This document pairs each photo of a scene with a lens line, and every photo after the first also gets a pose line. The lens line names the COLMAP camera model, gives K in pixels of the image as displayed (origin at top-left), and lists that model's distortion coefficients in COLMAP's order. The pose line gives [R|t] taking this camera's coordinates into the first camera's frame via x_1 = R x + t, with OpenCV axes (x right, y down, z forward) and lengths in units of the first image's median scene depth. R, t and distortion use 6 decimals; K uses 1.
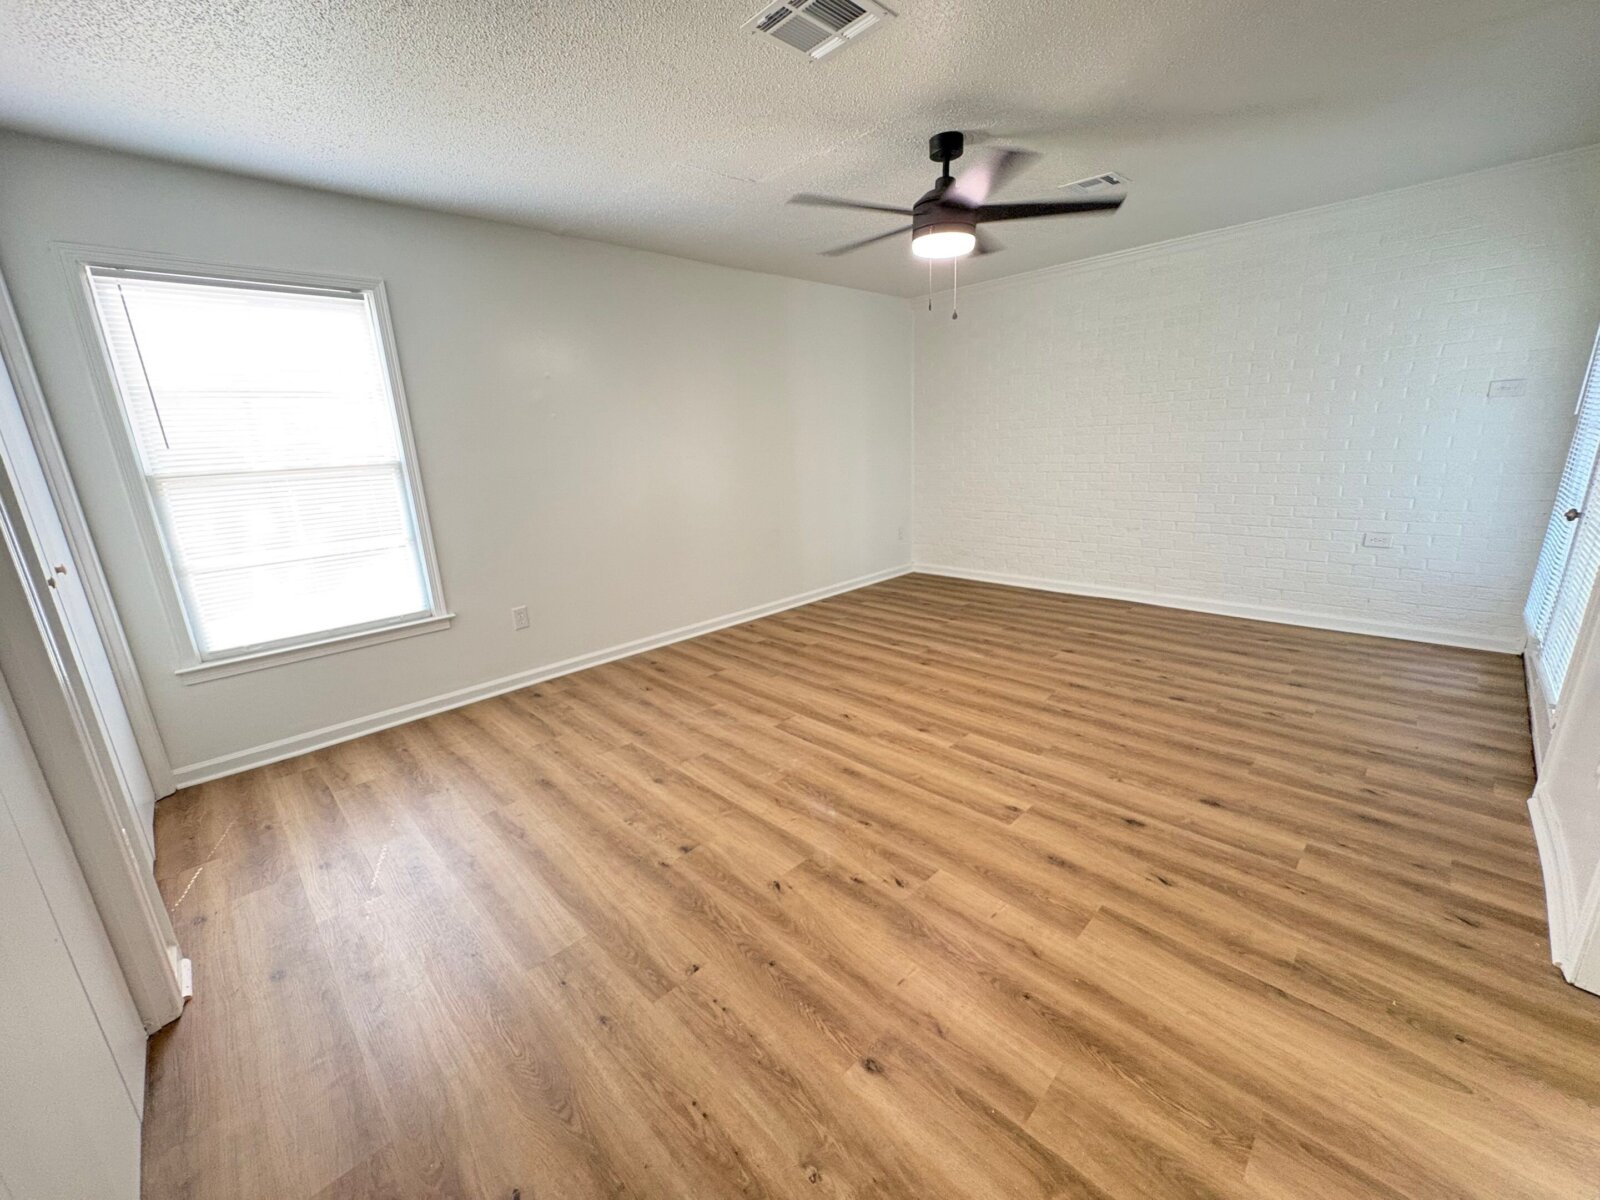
lens RADIAL K [[638.7, 0, 800.0], [0, 638.7, 600.0], [0, 0, 1]] dist [-0.000396, -0.000033]
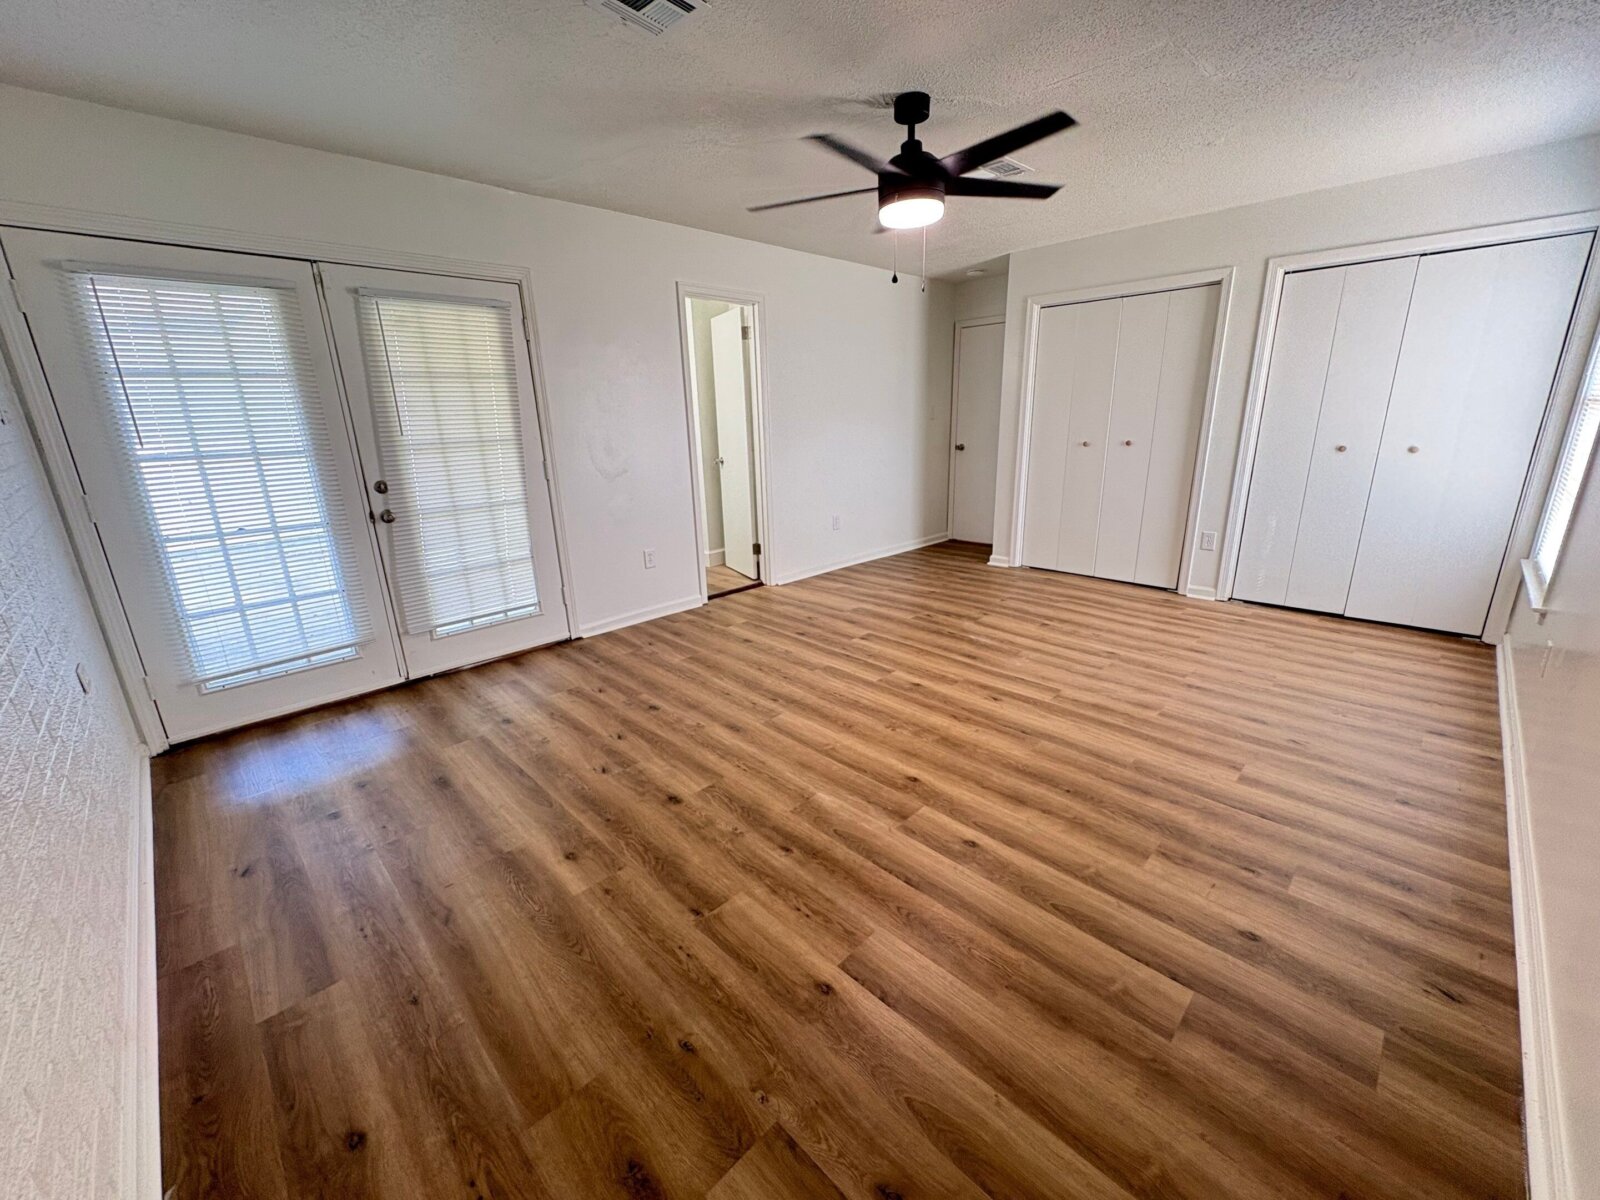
lens RADIAL K [[638.7, 0, 800.0], [0, 638.7, 600.0], [0, 0, 1]] dist [-0.000396, -0.000033]
pose [[-0.997464, 0.069351, 0.015979, 0.370138], [0.067470, 0.850040, 0.522379, -0.511837], [0.022645, 0.522132, -0.852564, 1.880298]]
